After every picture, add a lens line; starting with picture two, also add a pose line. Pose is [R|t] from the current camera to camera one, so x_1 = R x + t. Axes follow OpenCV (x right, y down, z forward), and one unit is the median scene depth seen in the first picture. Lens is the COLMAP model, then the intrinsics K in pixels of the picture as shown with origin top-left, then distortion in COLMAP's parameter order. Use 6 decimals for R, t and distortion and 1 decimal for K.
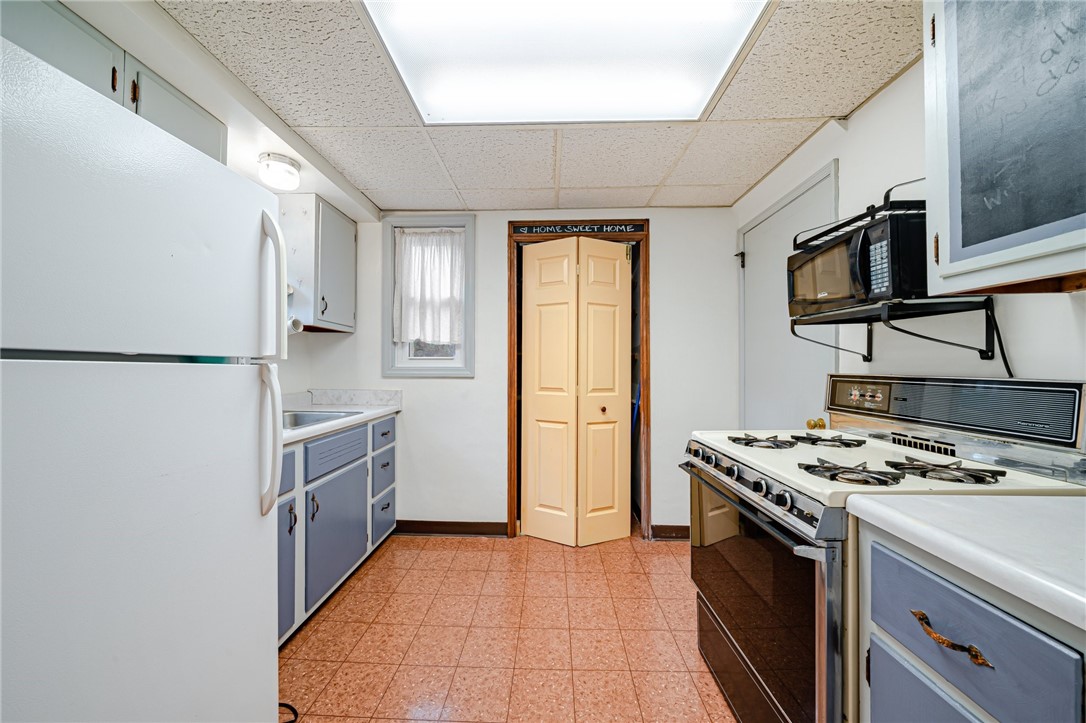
lens RADIAL K [[380.7, 0, 536.2], [0, 380.7, 362.0], [0, 0, 1]] dist [-0.003907, -0.000012]
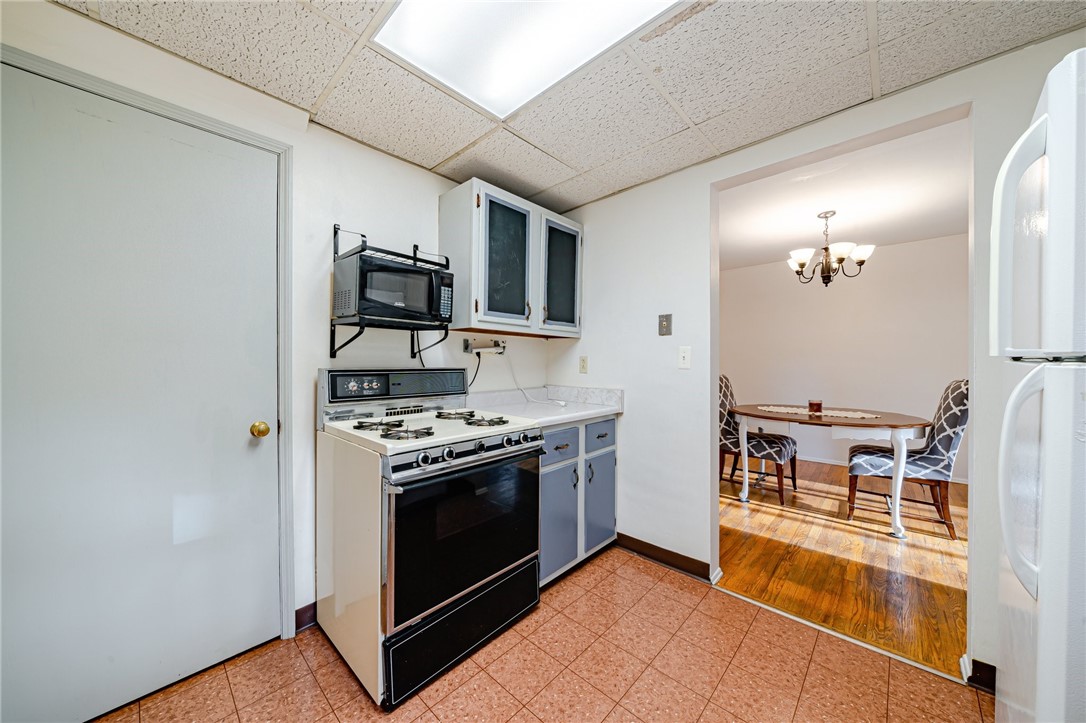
lens RADIAL K [[380.7, 0, 536.2], [0, 380.7, 362.0], [0, 0, 1]] dist [-0.003907, -0.000012]
pose [[-0.756233, -0.003337, 0.654294, -0.342748], [-0.010304, 0.999924, -0.006809, 0.012998], [-0.654221, -0.011891, -0.756210, 1.440697]]
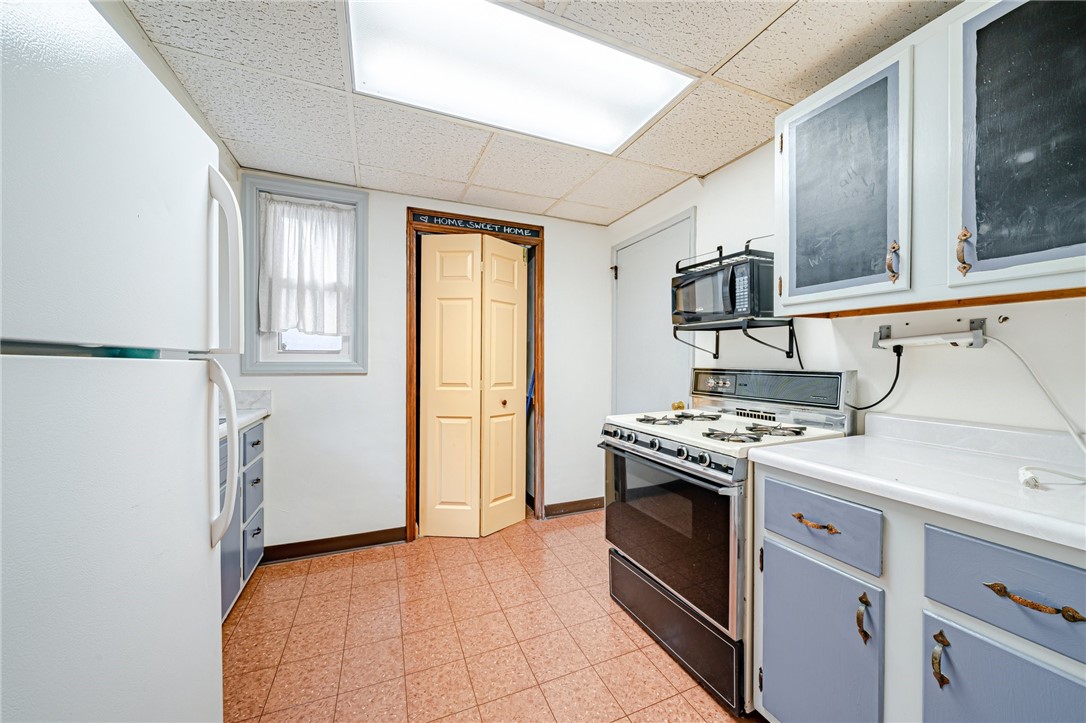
lens RADIAL K [[389.4, 0, 538.1], [0, 389.4, 361.2], [0, 0, 1]] dist [-0.001367, -0.000175]
pose [[0.909144, 0.001173, 0.416481, -0.304364], [-0.006266, 0.999921, 0.010862, -0.002881], [-0.416436, -0.012485, 0.909080, -0.021510]]
